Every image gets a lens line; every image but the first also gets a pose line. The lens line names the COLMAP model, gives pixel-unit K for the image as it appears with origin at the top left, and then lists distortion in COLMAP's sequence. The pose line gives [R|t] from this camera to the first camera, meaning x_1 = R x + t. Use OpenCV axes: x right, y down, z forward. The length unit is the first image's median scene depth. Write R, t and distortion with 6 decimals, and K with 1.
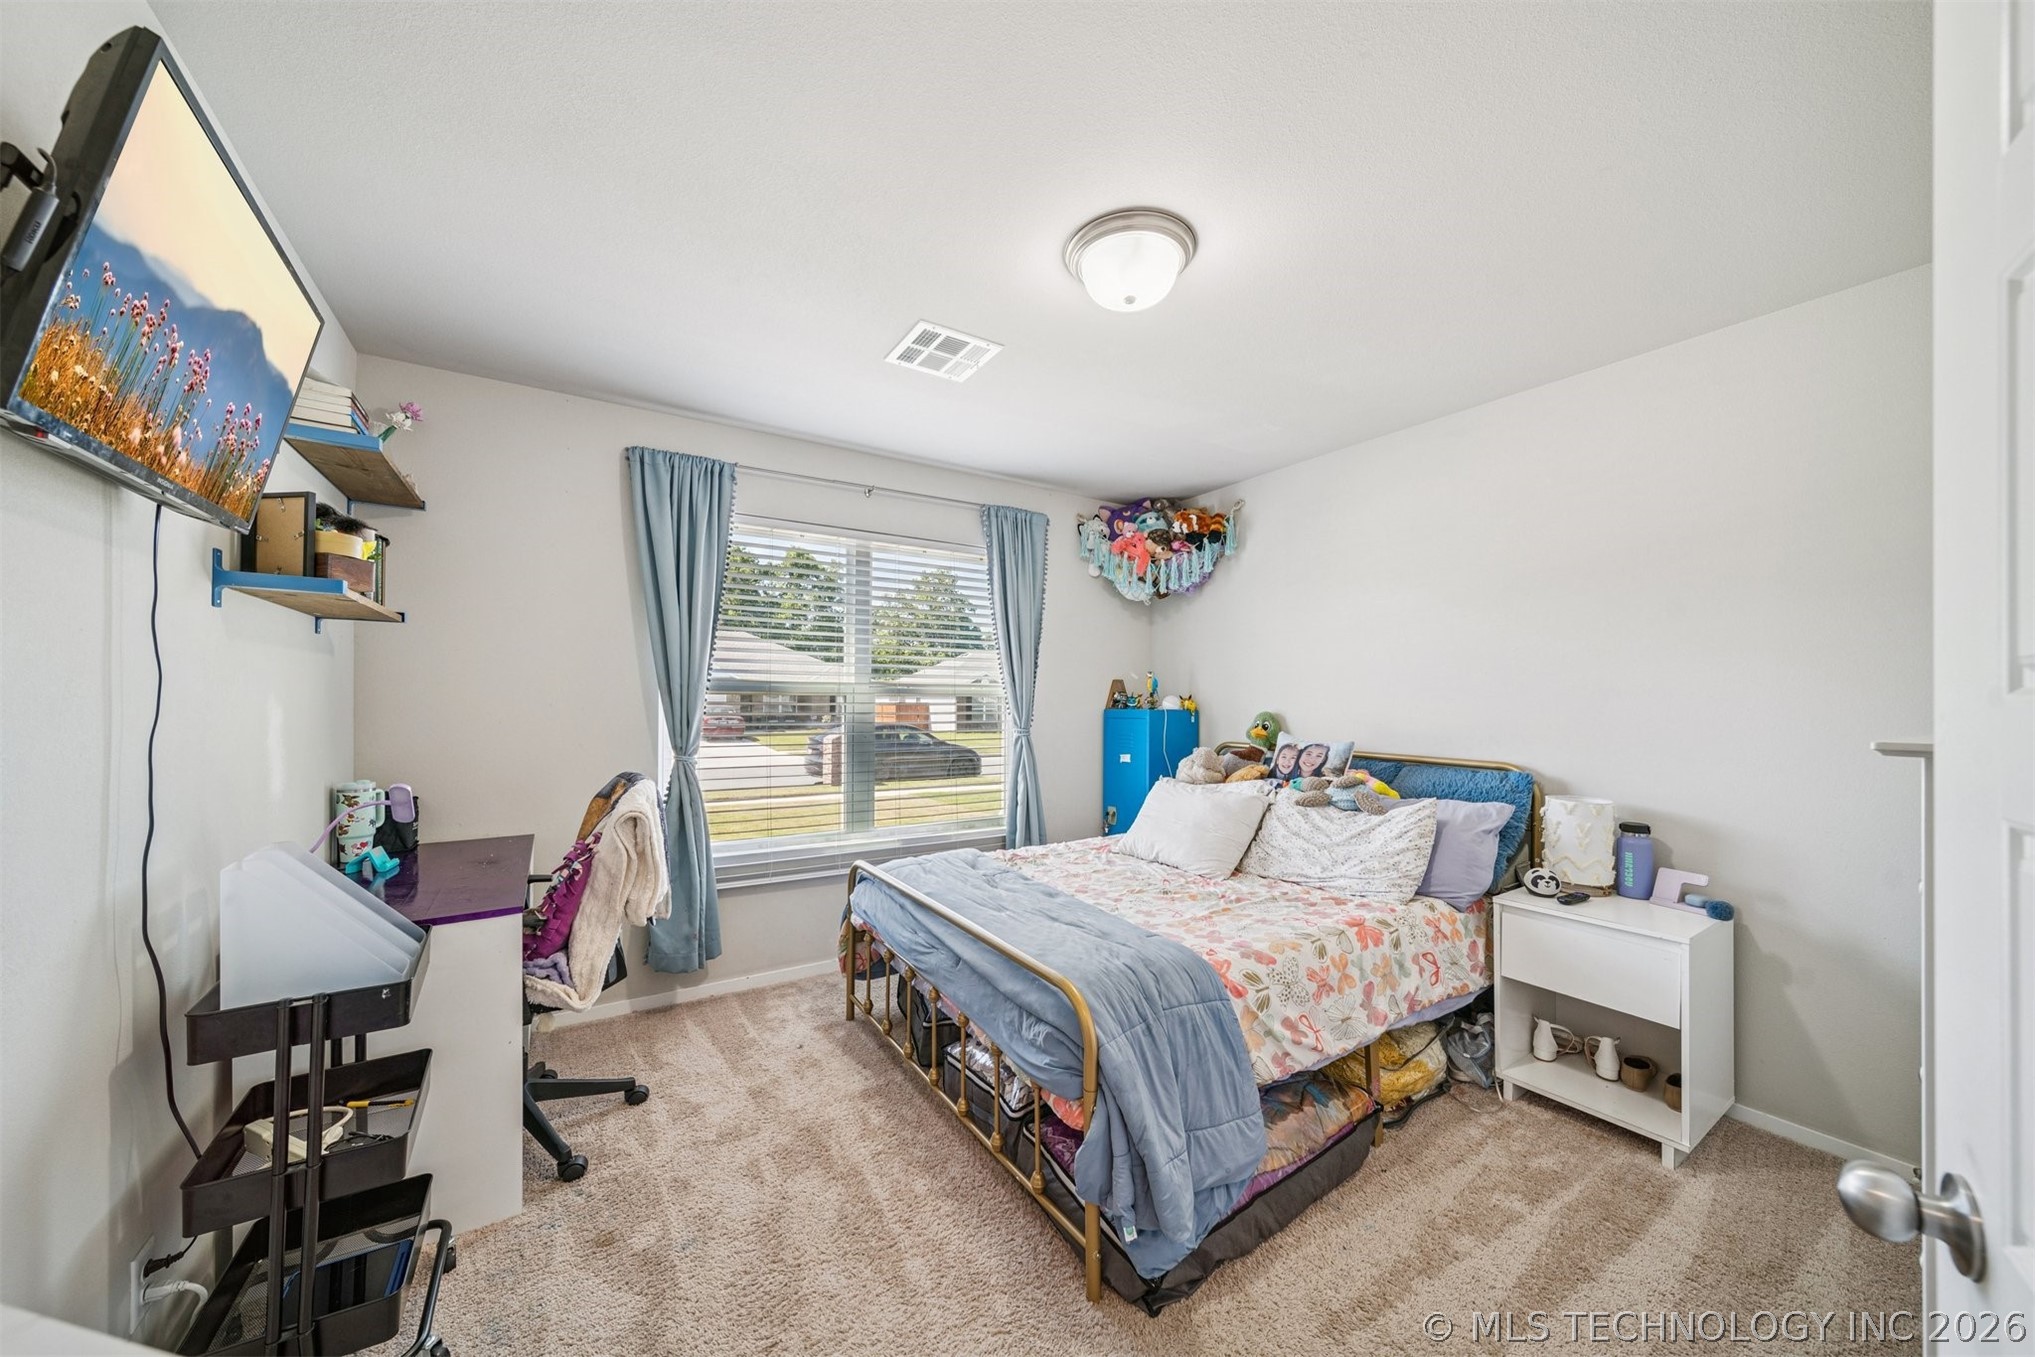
lens RADIAL K [[726.2, 0, 1042.6], [0, 726.2, 706.9], [0, 0, 1]] dist [0.000934, 0.000044]
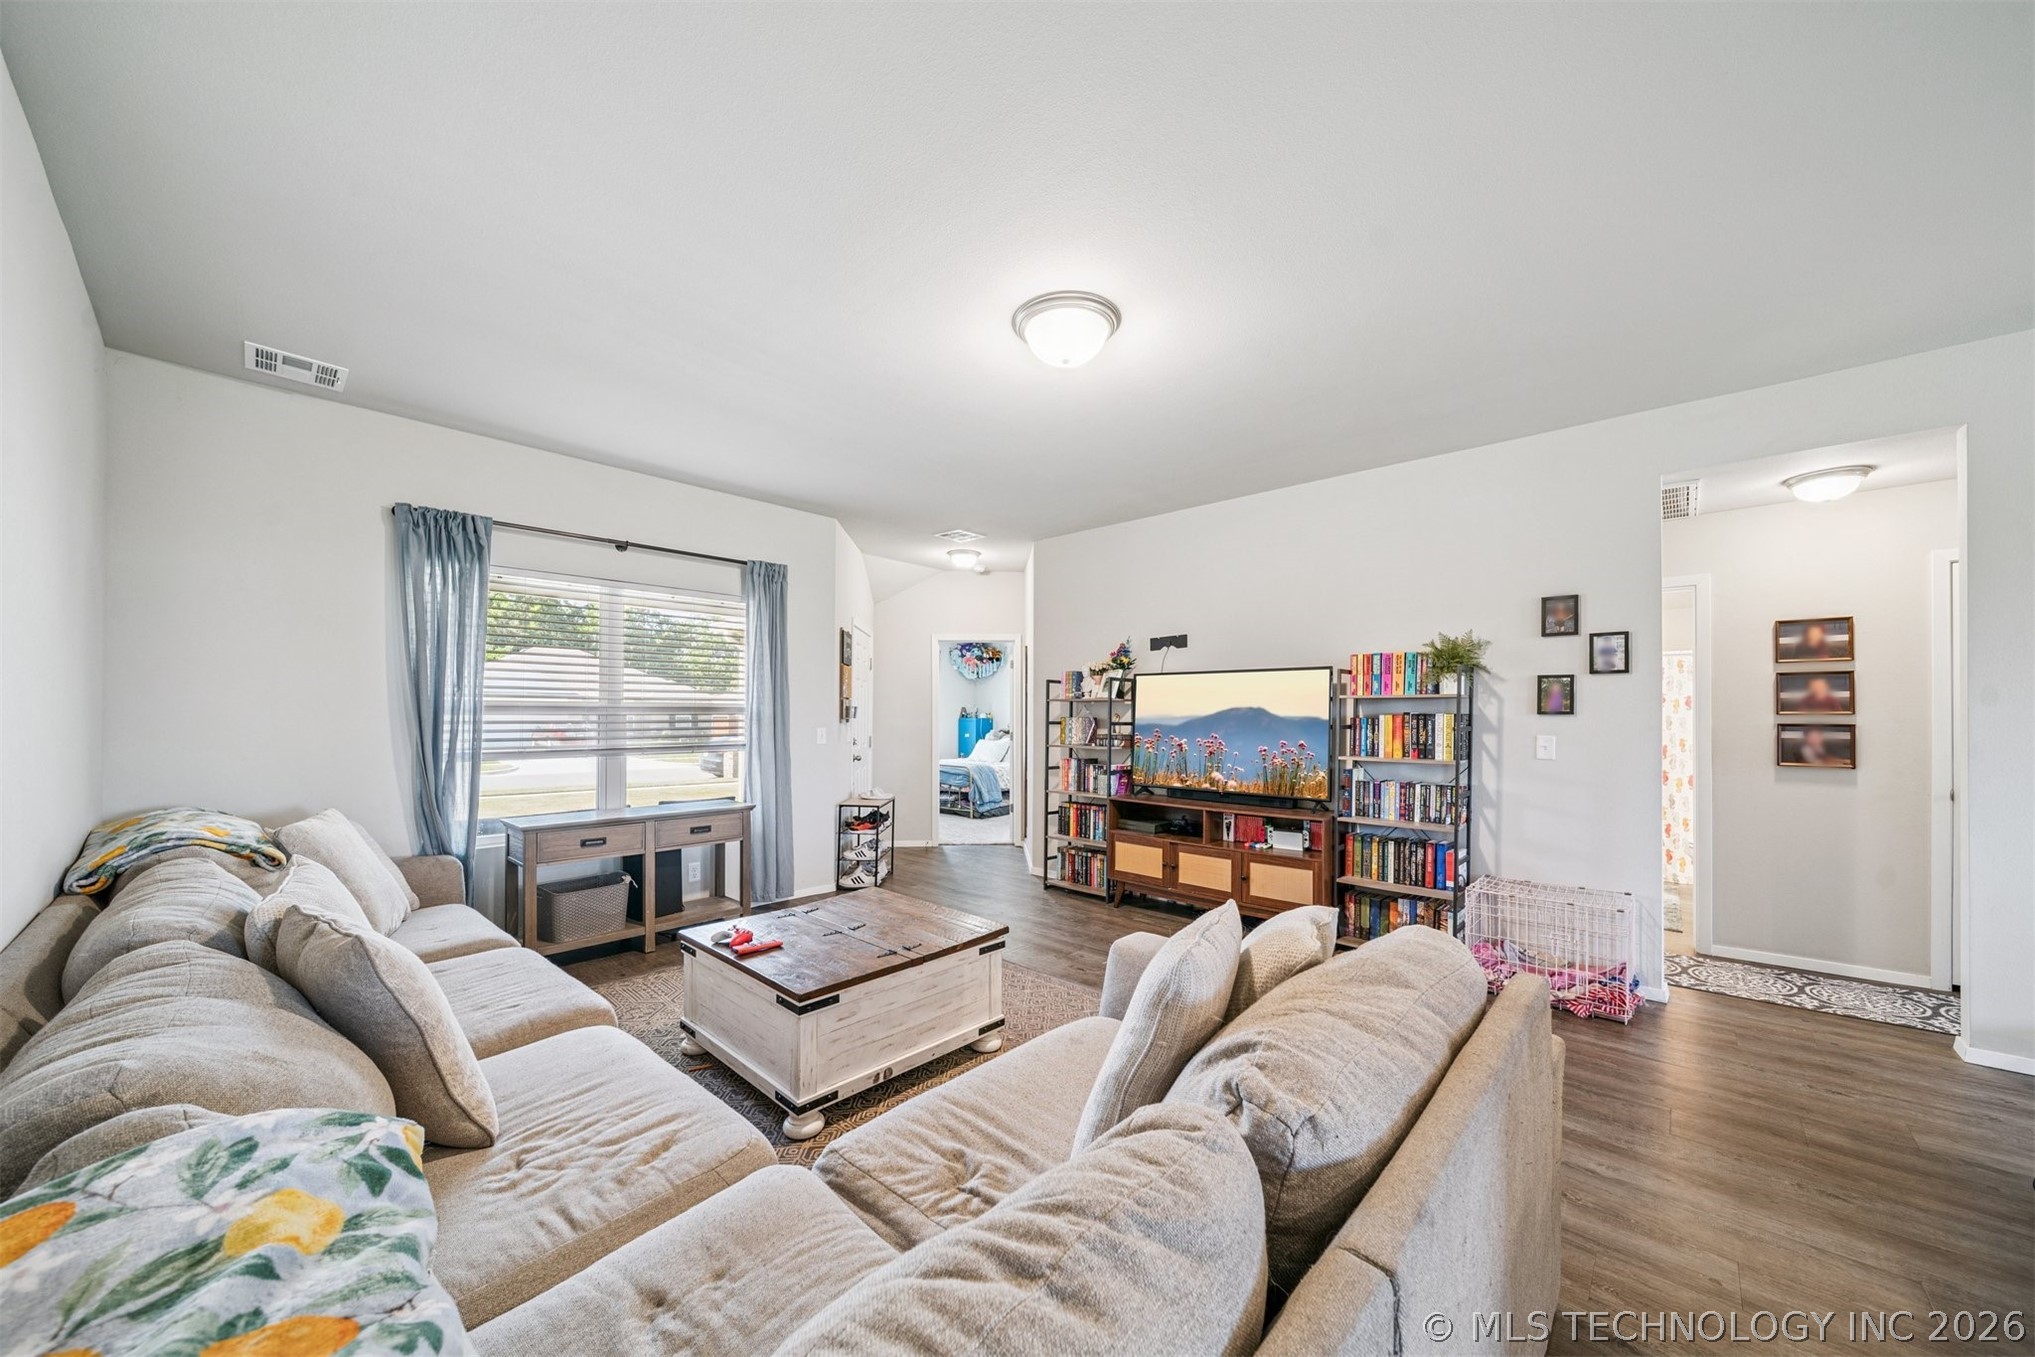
lens RADIAL K [[726.2, 0, 1042.6], [0, 726.2, 706.9], [0, 0, 1]] dist [0.000934, 0.000044]
pose [[0.964832, -0.000413, 0.262867, -0.358948], [0.005185, 0.999834, -0.017457, 0.012047], [-0.262816, 0.018206, 0.964674, -1.875899]]
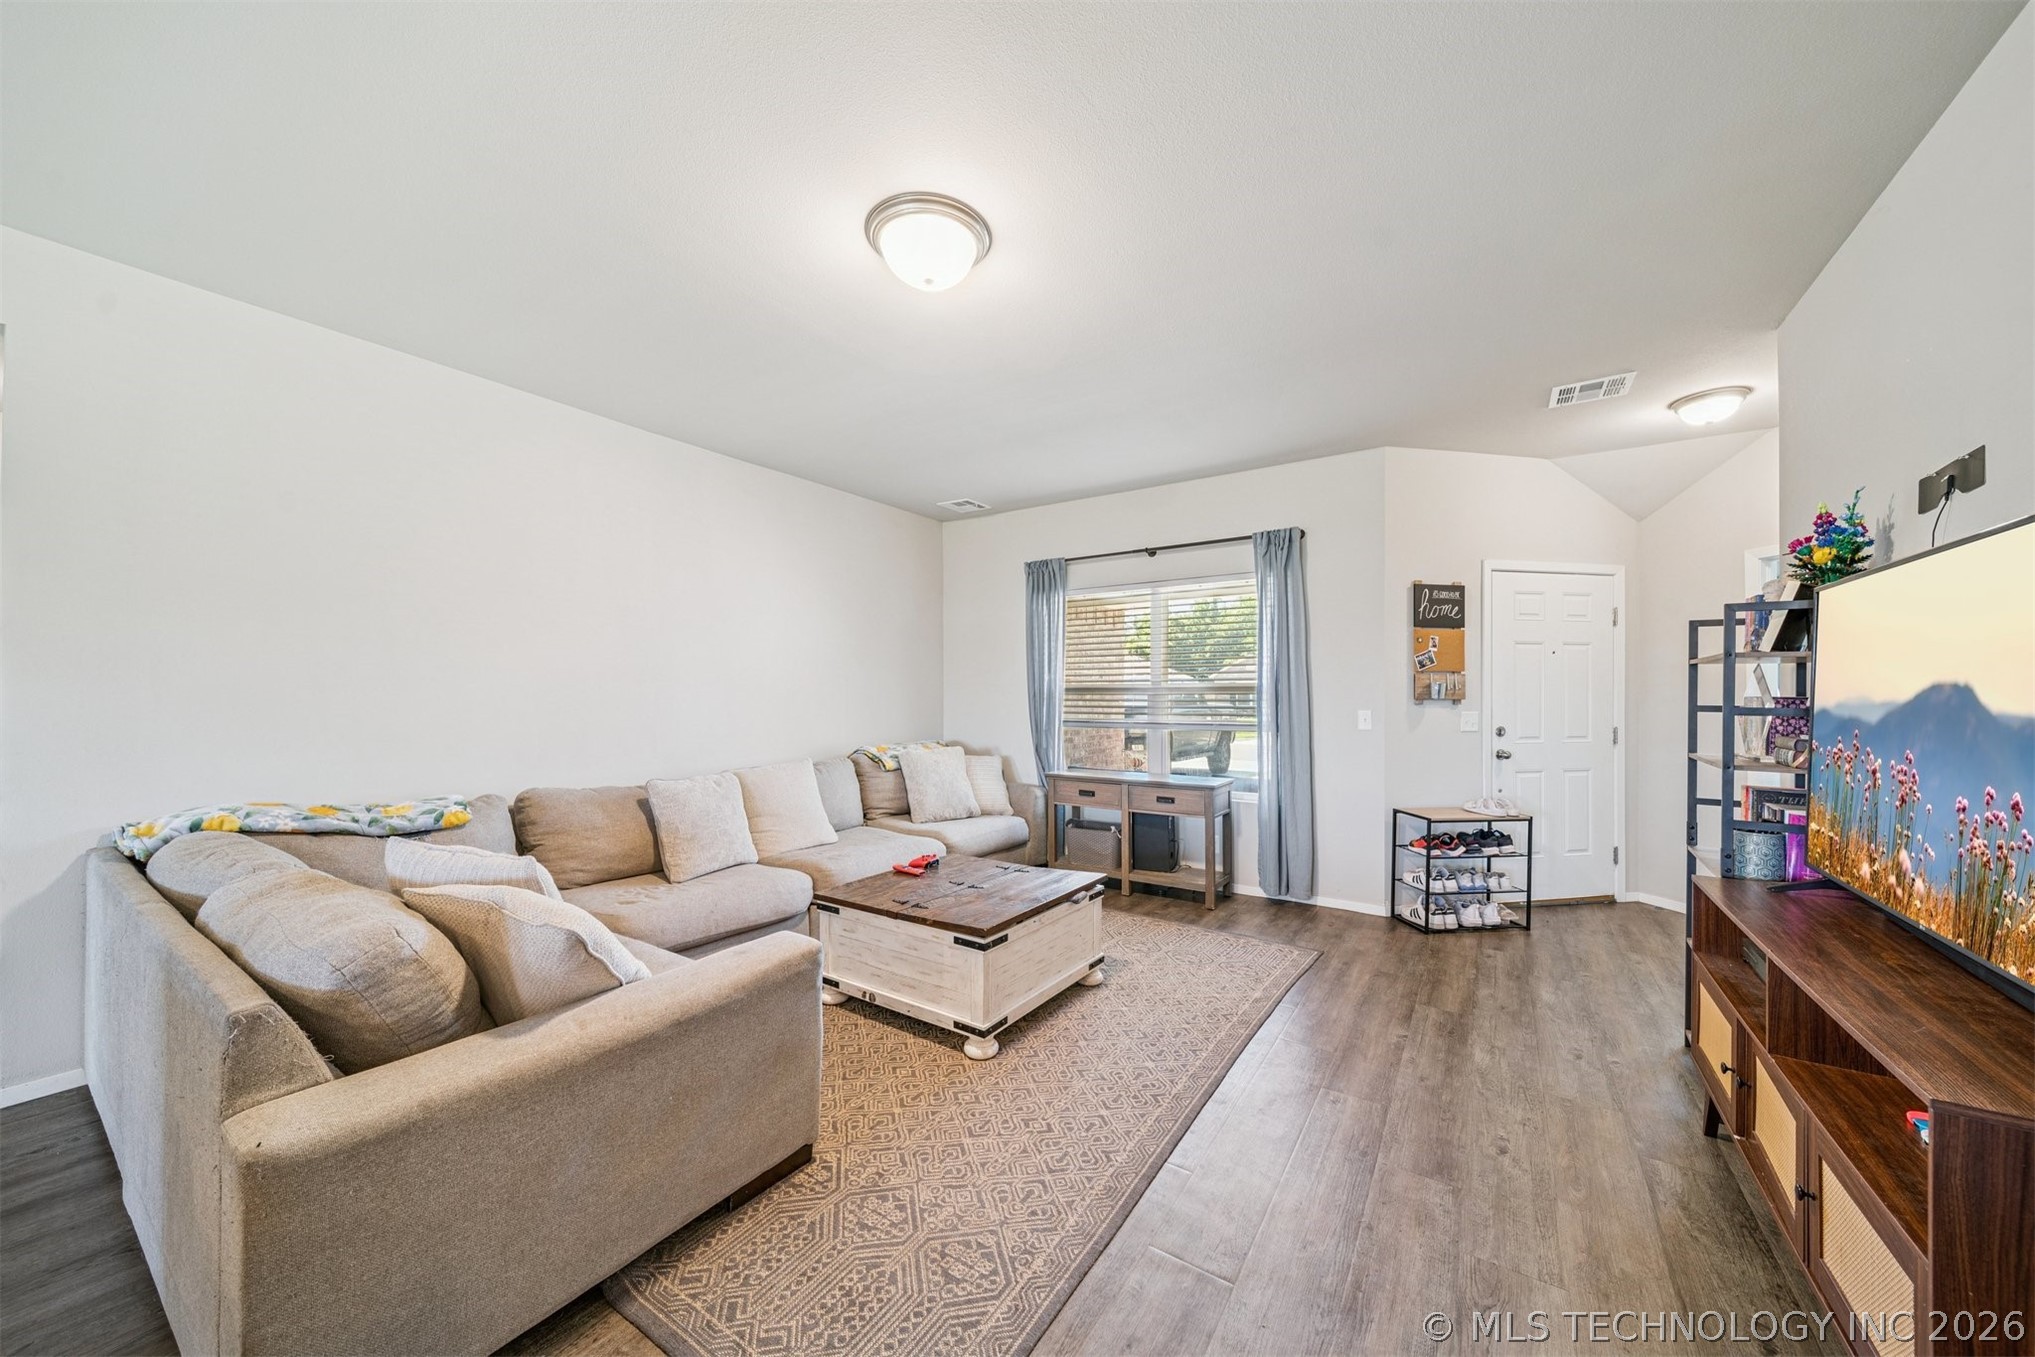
lens RADIAL K [[725.1, 0, 1013.8], [0, 725.1, 691.9], [0, 0, 1]] dist [0.000645, 0.000002]
pose [[0.385381, -0.010550, -0.922697, 0.413076], [-0.005365, 0.999892, -0.013674, 0.016051], [0.922742, 0.010220, 0.385282, -1.384709]]
